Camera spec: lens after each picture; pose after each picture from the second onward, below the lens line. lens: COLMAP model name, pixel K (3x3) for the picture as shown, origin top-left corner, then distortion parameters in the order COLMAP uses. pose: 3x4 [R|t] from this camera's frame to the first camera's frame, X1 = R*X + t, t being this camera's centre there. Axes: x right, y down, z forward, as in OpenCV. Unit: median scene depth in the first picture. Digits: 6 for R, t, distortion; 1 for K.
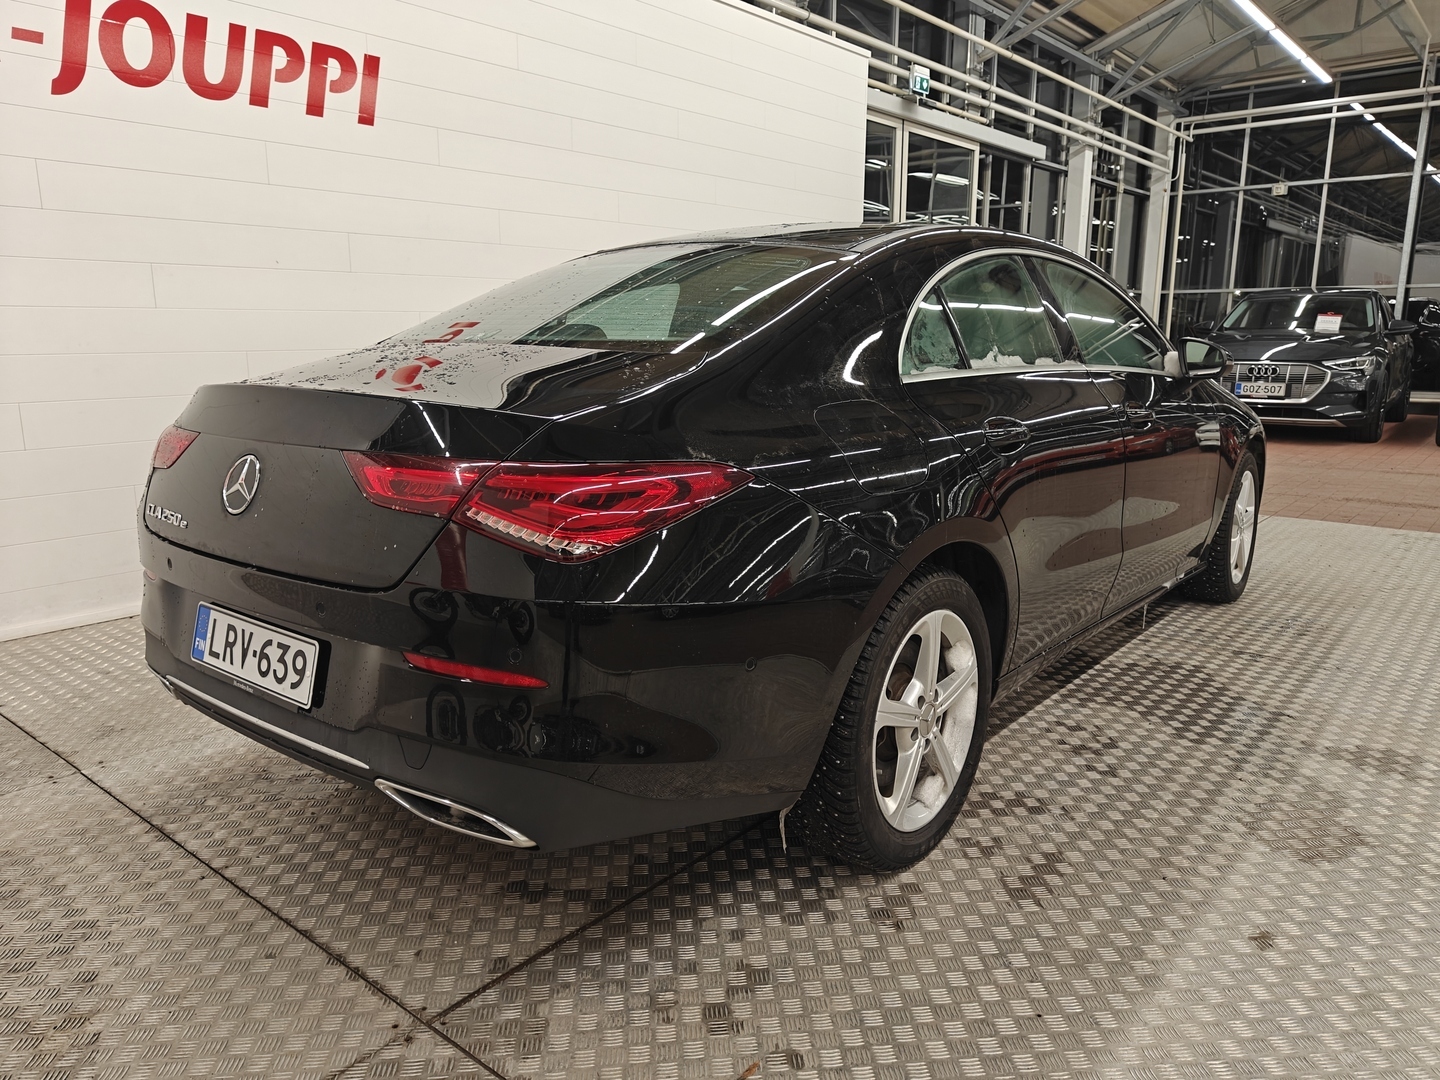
lens RADIAL K [[1018.8, 0, 704.3], [0, 1018.8, 542.6], [0, 0, 1]] dist [0.001059, 0.001283]
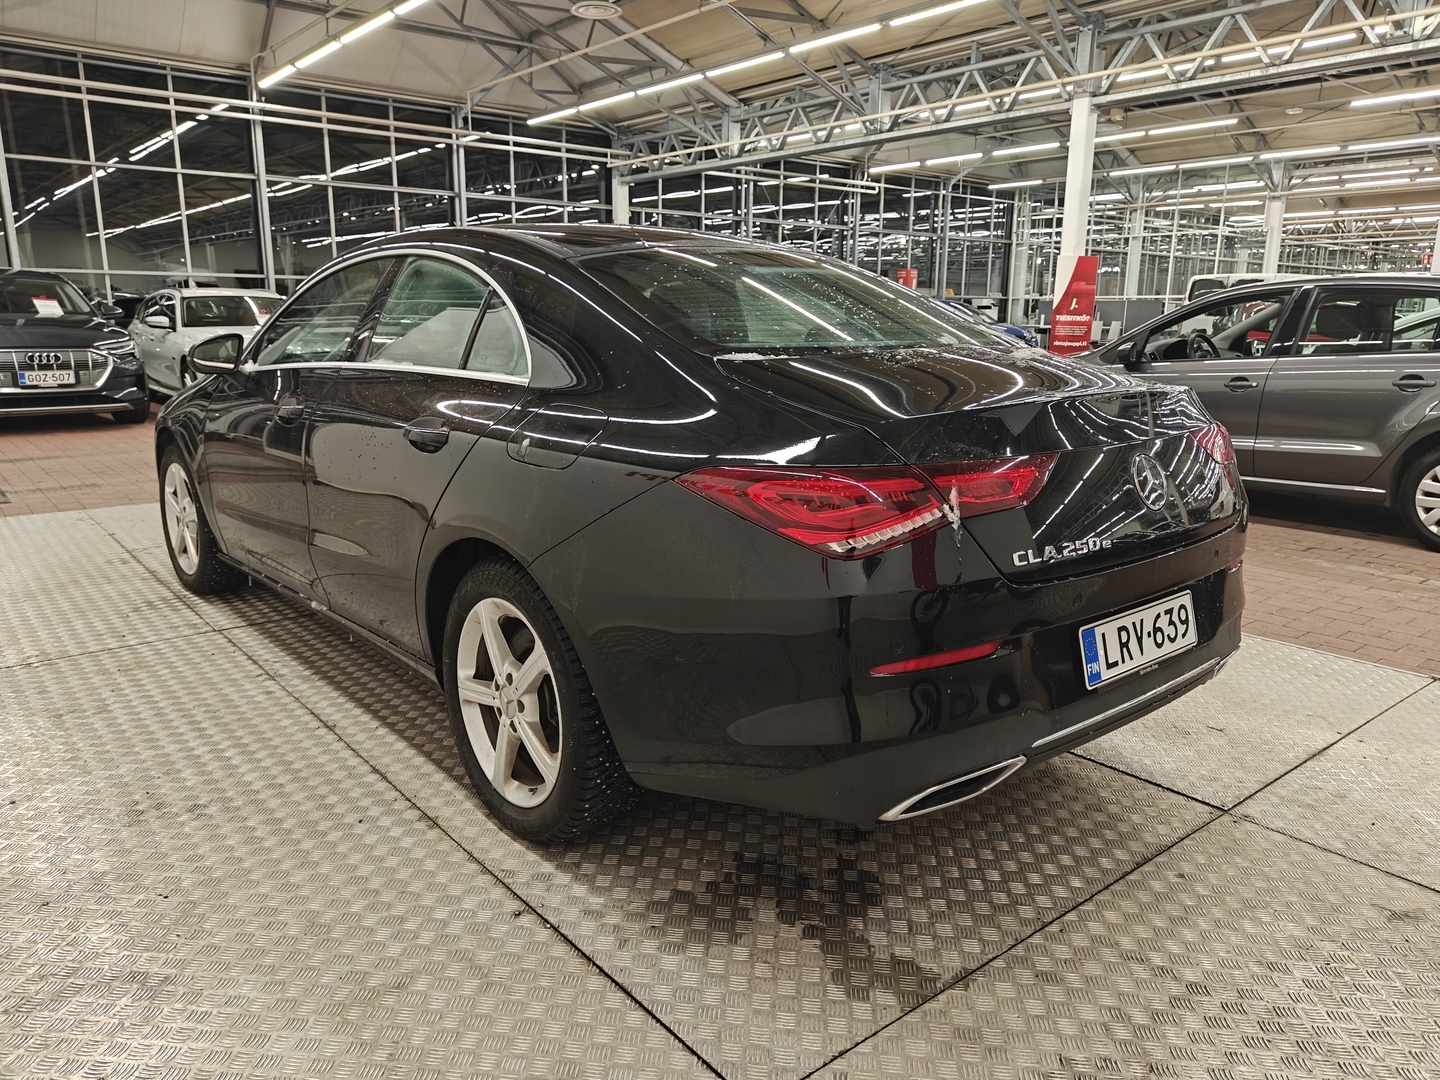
lens RADIAL K [[1018.8, 0, 704.3], [0, 1018.8, 542.6], [0, 0, 1]] dist [0.001059, 0.001283]
pose [[0.188352, -0.210592, 0.959257, -0.523268], [0.193131, 0.965609, 0.174065, -0.089951], [-0.962925, 0.152477, 0.222546, 0.403974]]
